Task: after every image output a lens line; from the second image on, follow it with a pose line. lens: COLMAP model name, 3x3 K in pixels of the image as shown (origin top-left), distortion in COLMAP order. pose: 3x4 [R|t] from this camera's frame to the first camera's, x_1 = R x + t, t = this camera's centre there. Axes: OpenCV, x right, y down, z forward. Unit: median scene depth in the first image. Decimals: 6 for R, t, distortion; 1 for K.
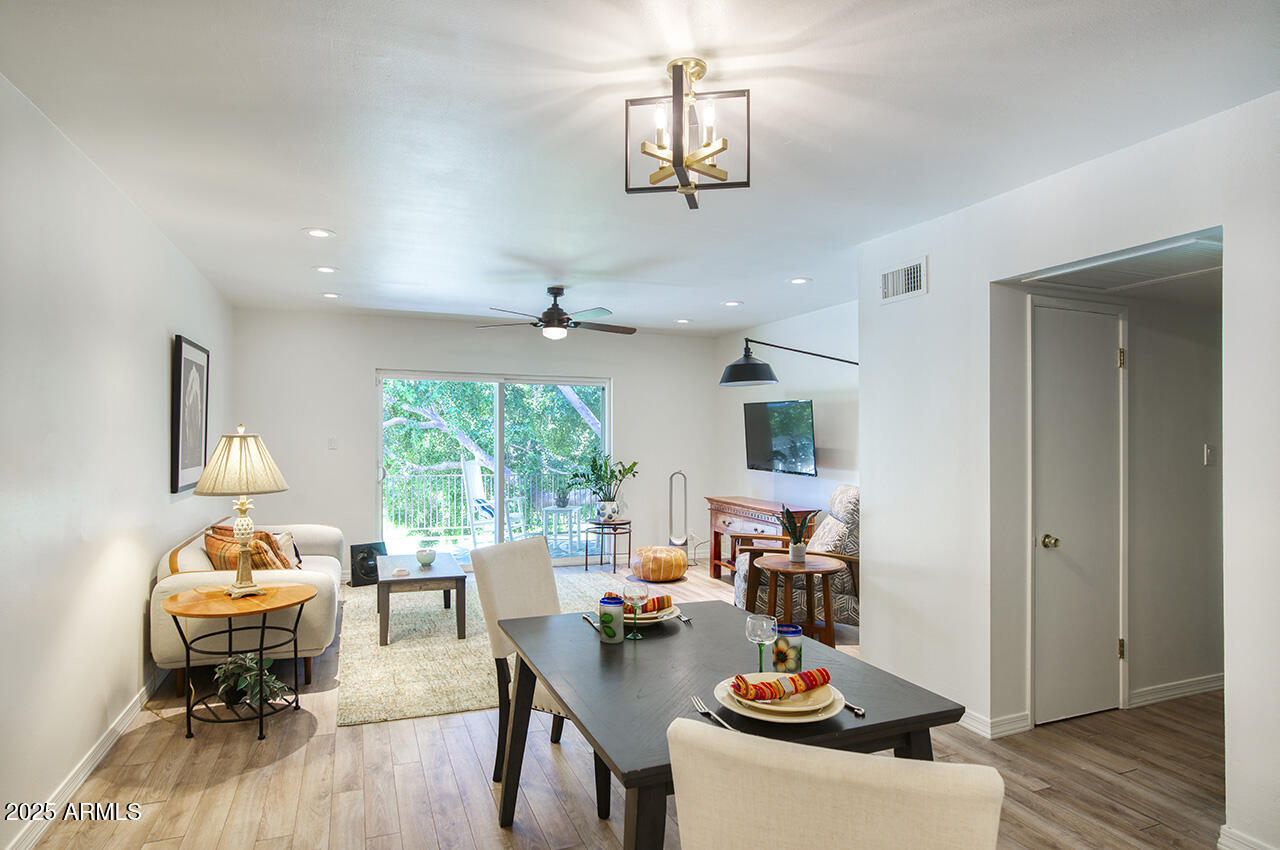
lens RADIAL K [[695.6, 0, 623.4], [0, 695.6, 448.7], [0, 0, 1]] dist [-0.018204, 0.000160]
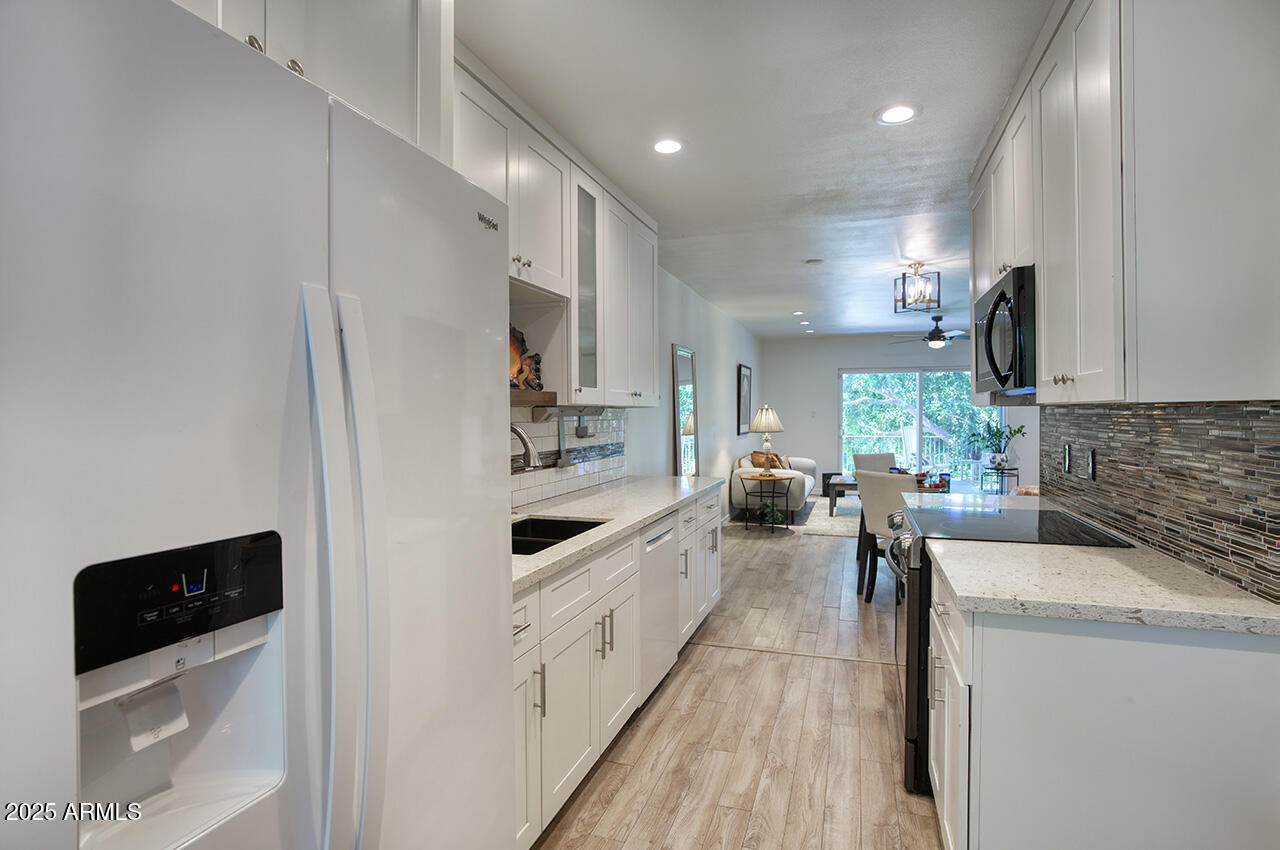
lens RADIAL K [[671.6, 0, 644.6], [0, 671.6, 431.4], [0, 0, 1]] dist [-0.003460, -0.000220]
pose [[0.777102, 0.004300, -0.629360, 0.412580], [0.001454, 0.999962, 0.008627, 0.028447], [0.629373, -0.007619, 0.777066, -0.756269]]
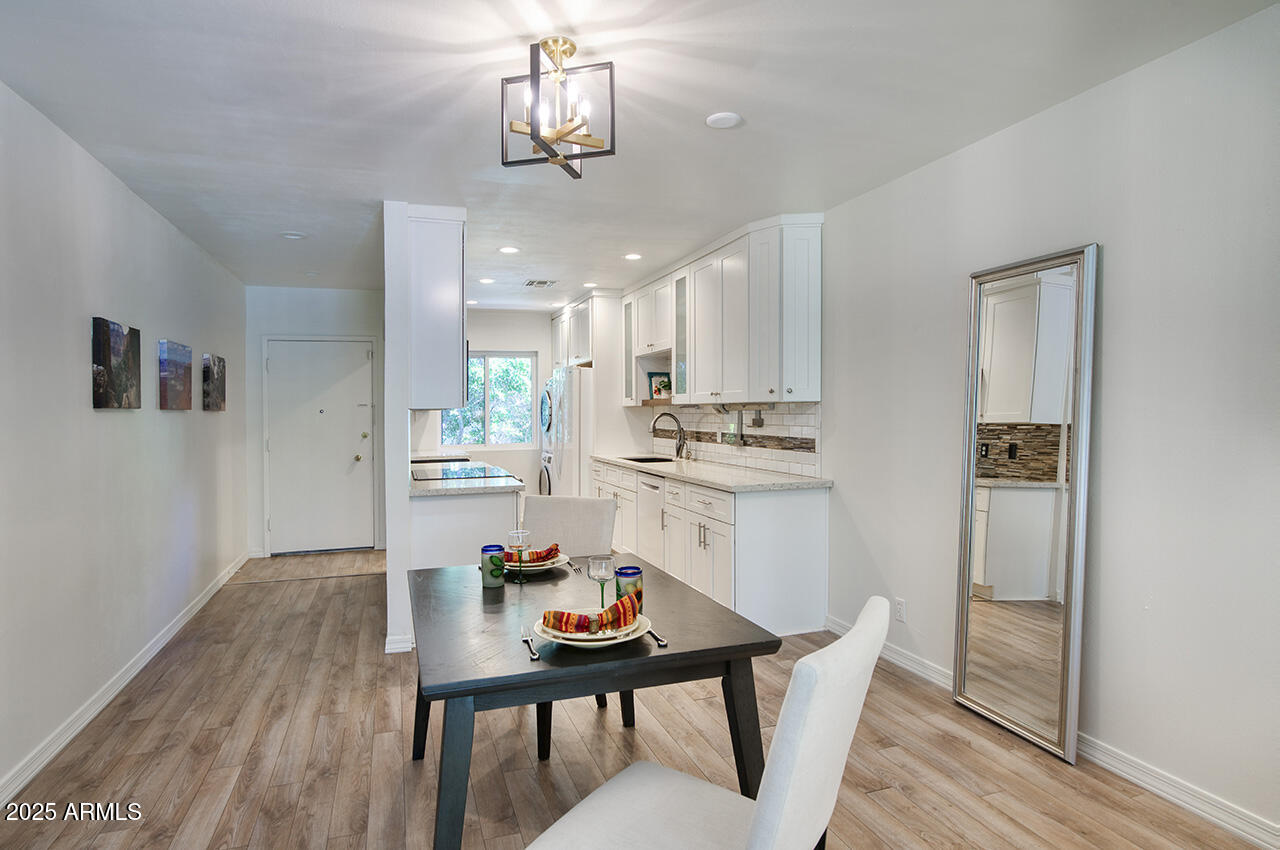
lens RADIAL K [[695.6, 0, 623.4], [0, 695.6, 448.7], [0, 0, 1]] dist [-0.018204, 0.000160]
pose [[-0.998190, -0.005166, 0.059910, -0.026821], [-0.000822, 0.997382, 0.072308, -0.001626], [-0.060126, 0.072128, -0.995581, 0.922923]]
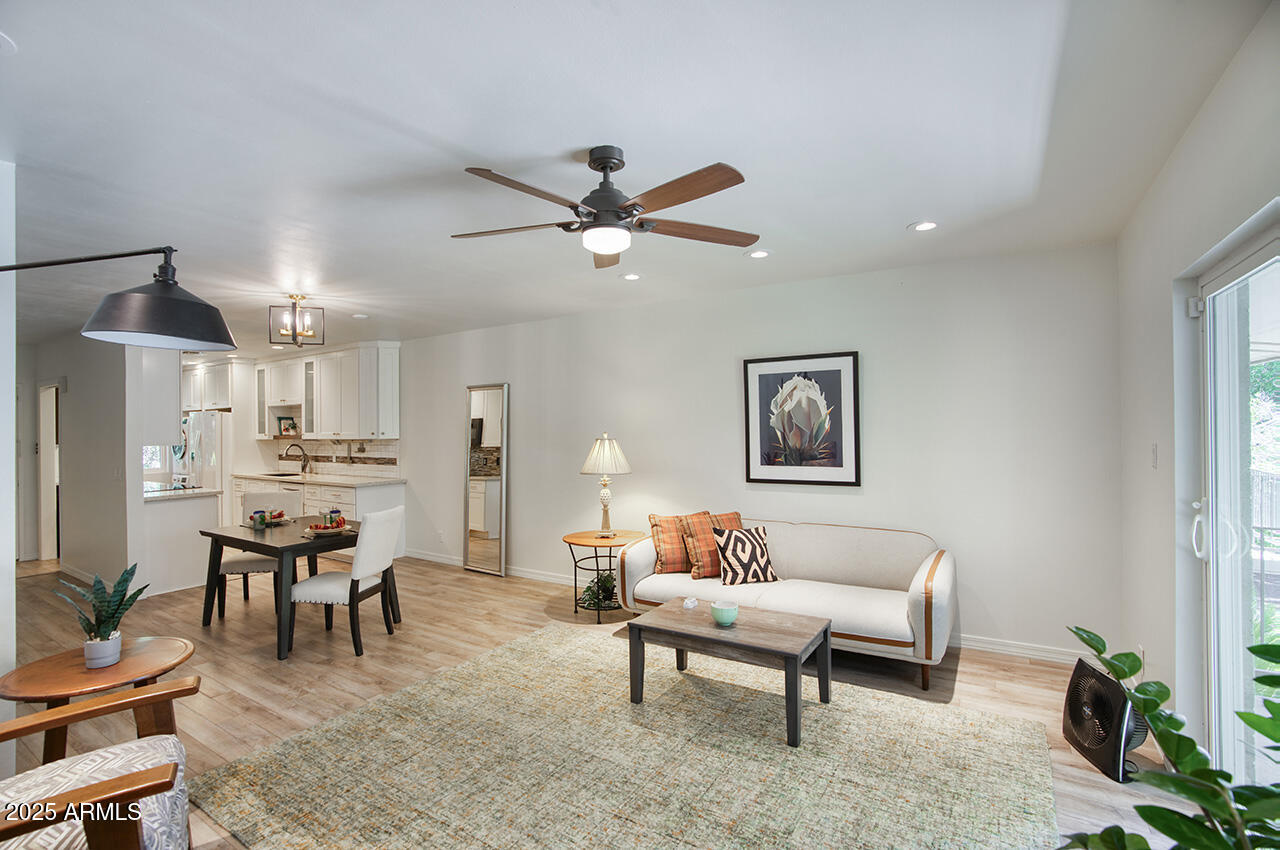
lens RADIAL K [[578.4, 0, 594.3], [0, 578.4, 423.6], [0, 0, 1]] dist [-0.035249, 0.000349]
pose [[-0.836877, -0.009002, -0.547316, 0.157670], [-0.007493, 0.999959, -0.004991, -0.033082], [0.547339, -0.000076, -0.836911, 1.497163]]
